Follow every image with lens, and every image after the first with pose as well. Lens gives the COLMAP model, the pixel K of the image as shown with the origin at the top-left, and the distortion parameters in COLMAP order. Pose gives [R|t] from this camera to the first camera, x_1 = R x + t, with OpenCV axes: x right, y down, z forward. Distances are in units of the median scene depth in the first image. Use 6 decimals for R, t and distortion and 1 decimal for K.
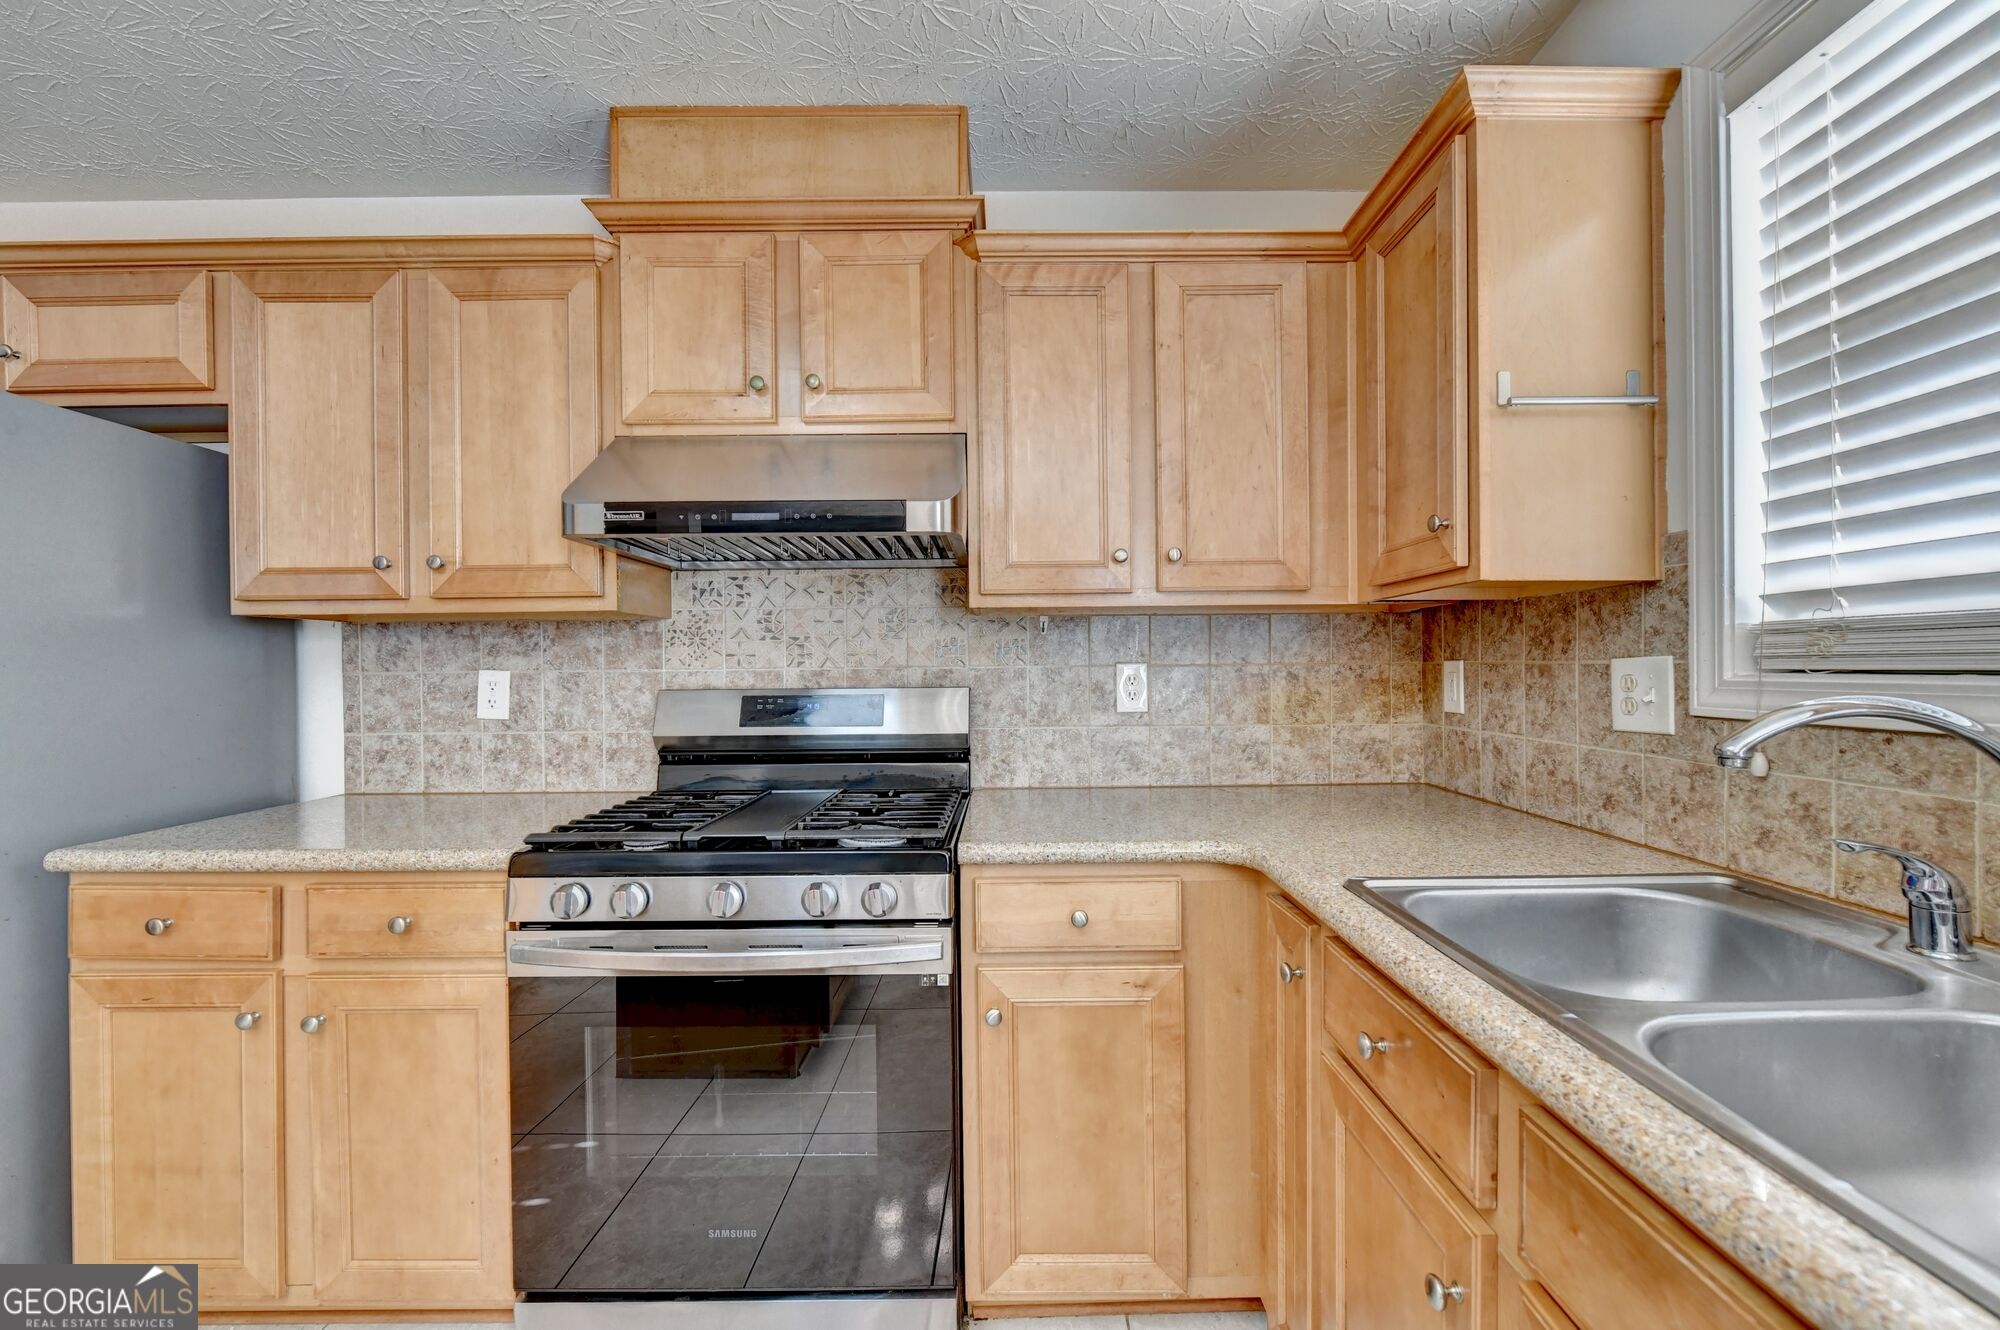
lens RADIAL K [[808.4, 0, 1005.1], [0, 808.4, 667.4], [0, 0, 1]] dist [-0.005252, -0.001313]
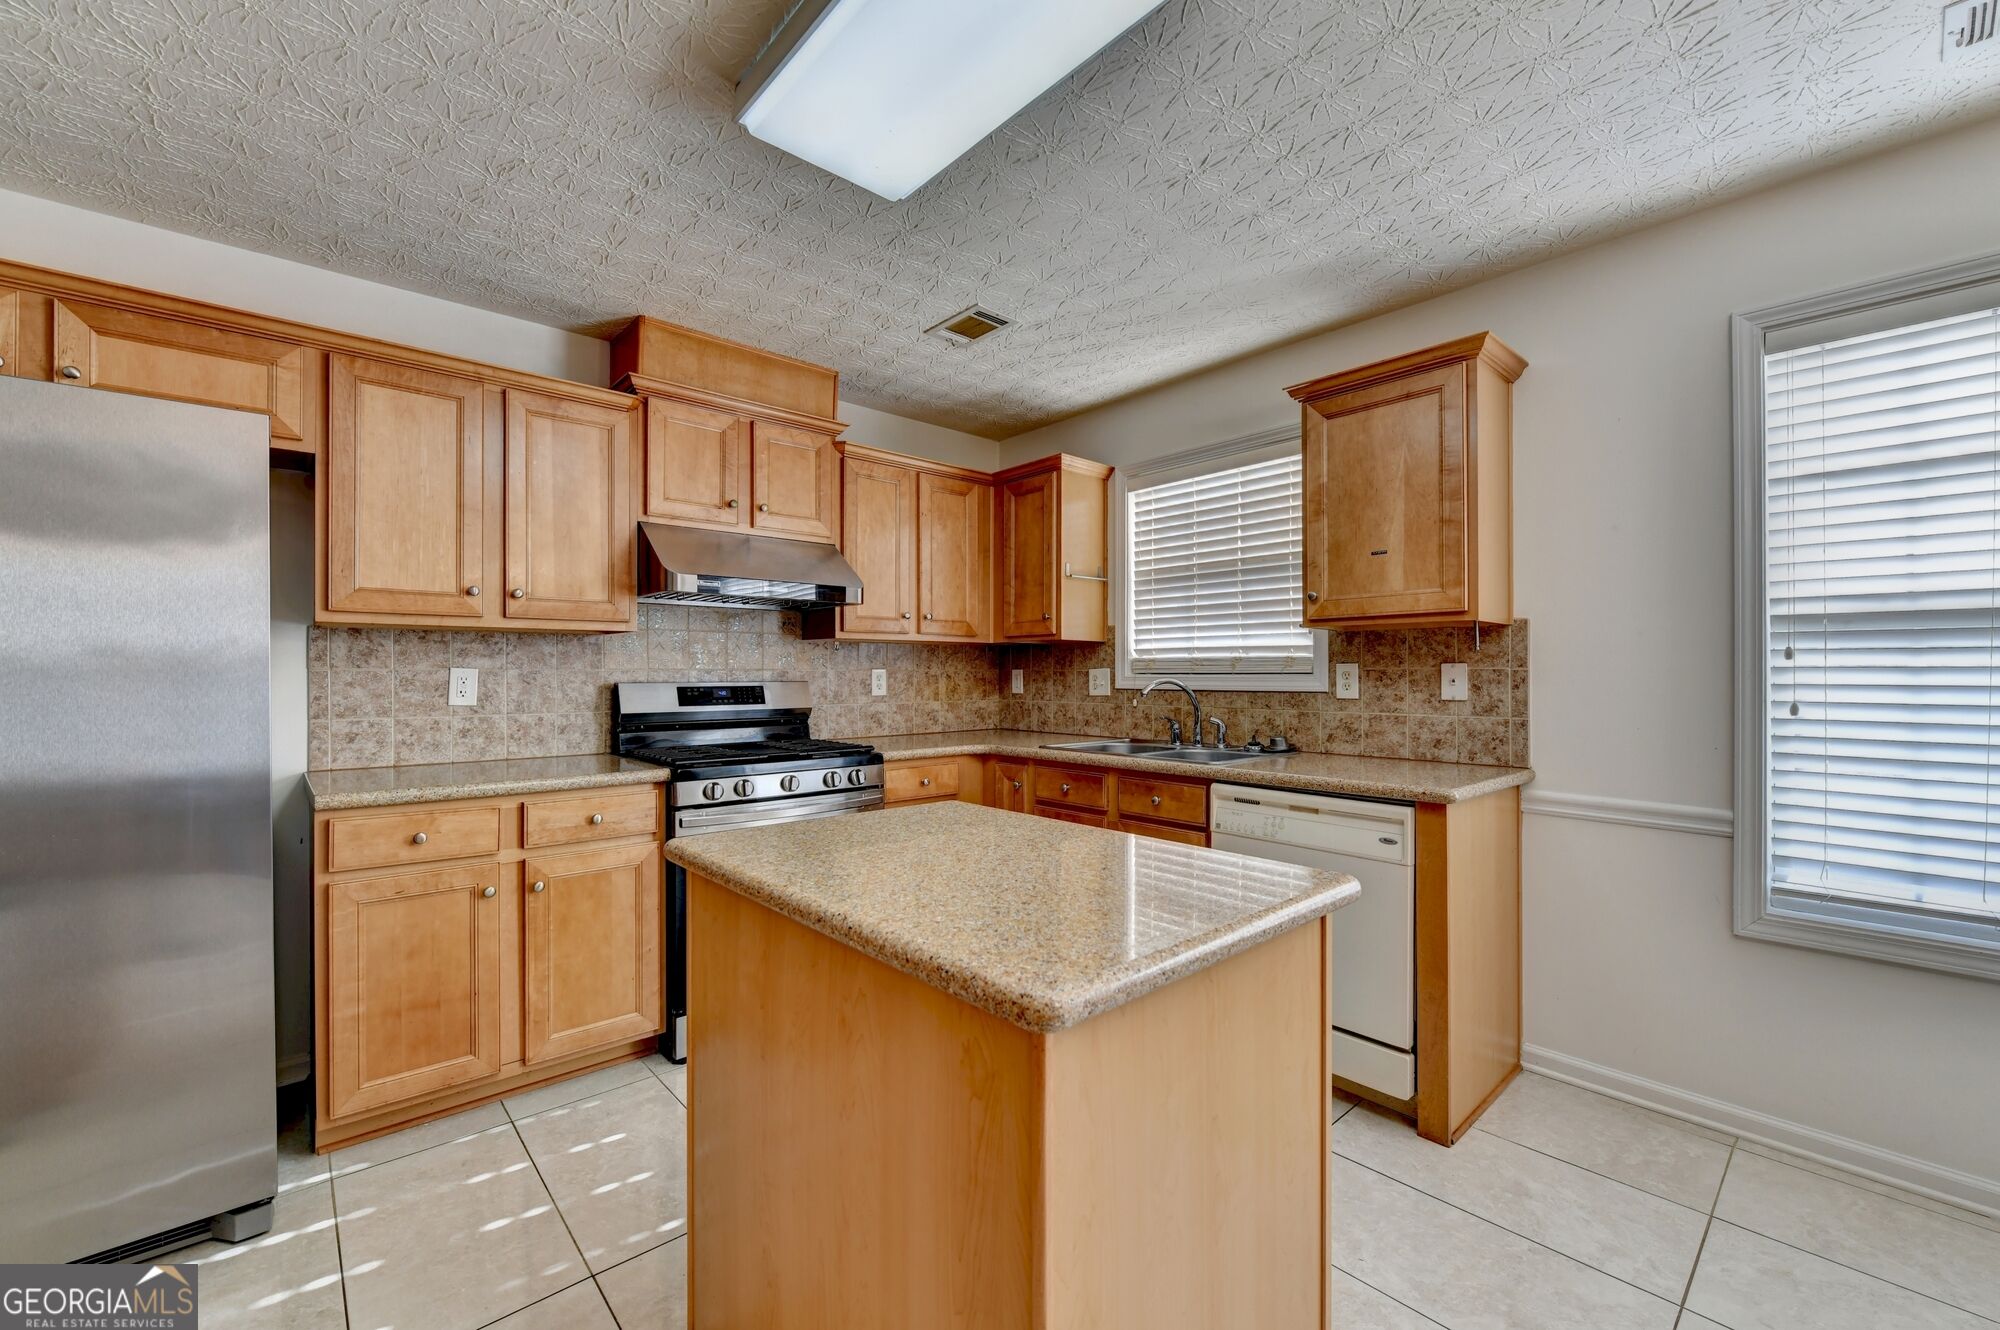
lens RADIAL K [[808.4, 0, 1024.8], [0, 808.4, 668.2], [0, 0, 1]] dist [-0.005252, -0.001313]
pose [[0.735025, 0.012892, 0.677917, -1.001602], [-0.006375, 0.999906, -0.012103, 0.015992], [-0.678010, 0.004574, 0.735038, -0.681459]]
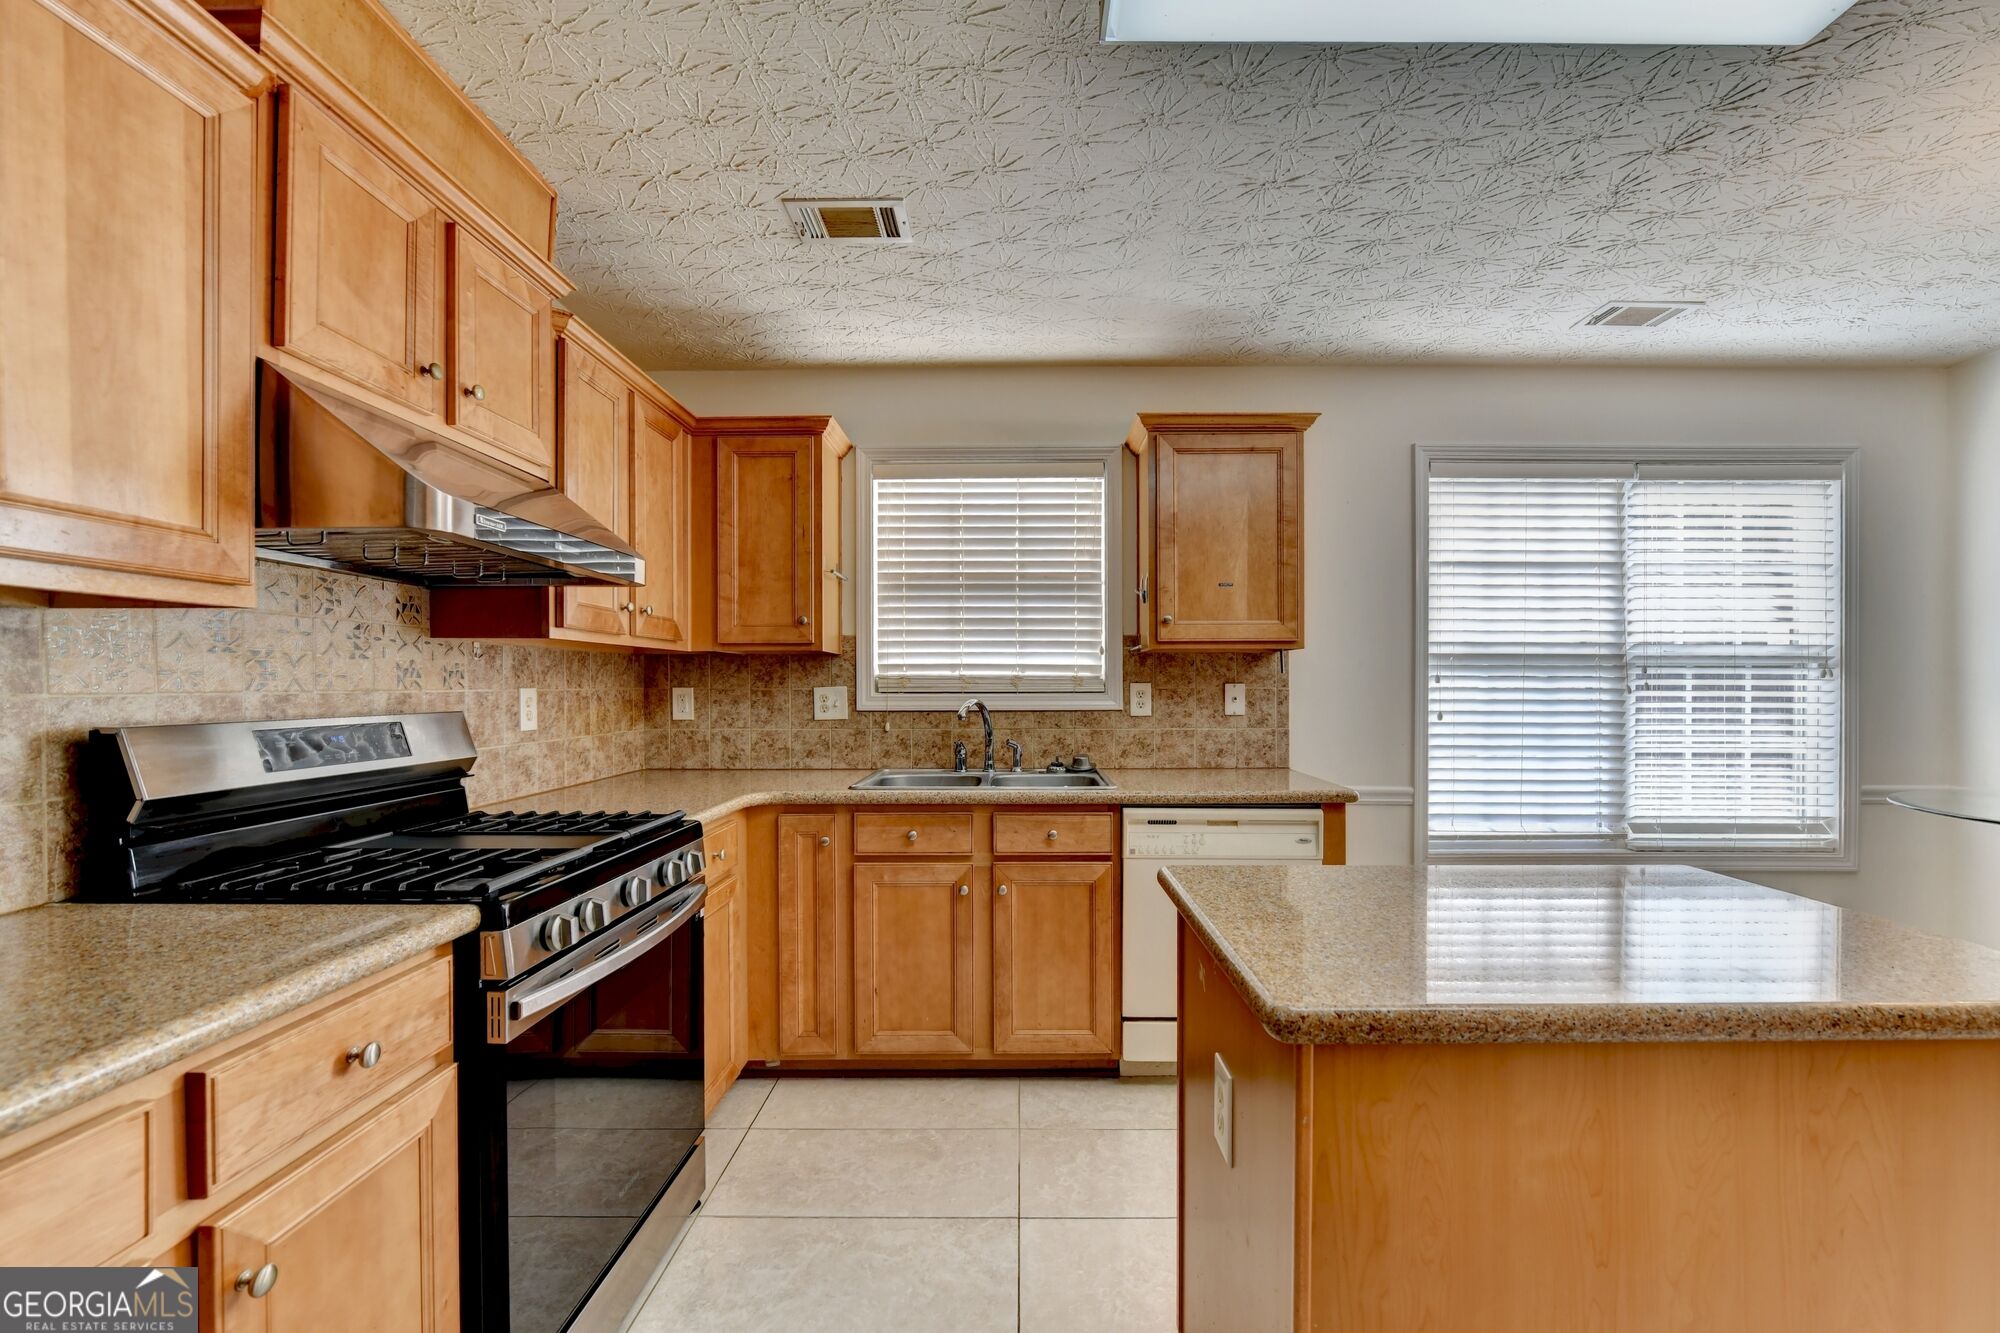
lens RADIAL K [[806.4, 0, 1041.7], [0, 806.4, 687.8], [0, 0, 1]] dist [-0.008377, 0.000557]
pose [[0.003753, 0.005373, 0.999979, -1.164759], [0.000506, 0.999985, -0.005375, 0.001604], [-0.999993, 0.000526, 0.003751, 0.299075]]
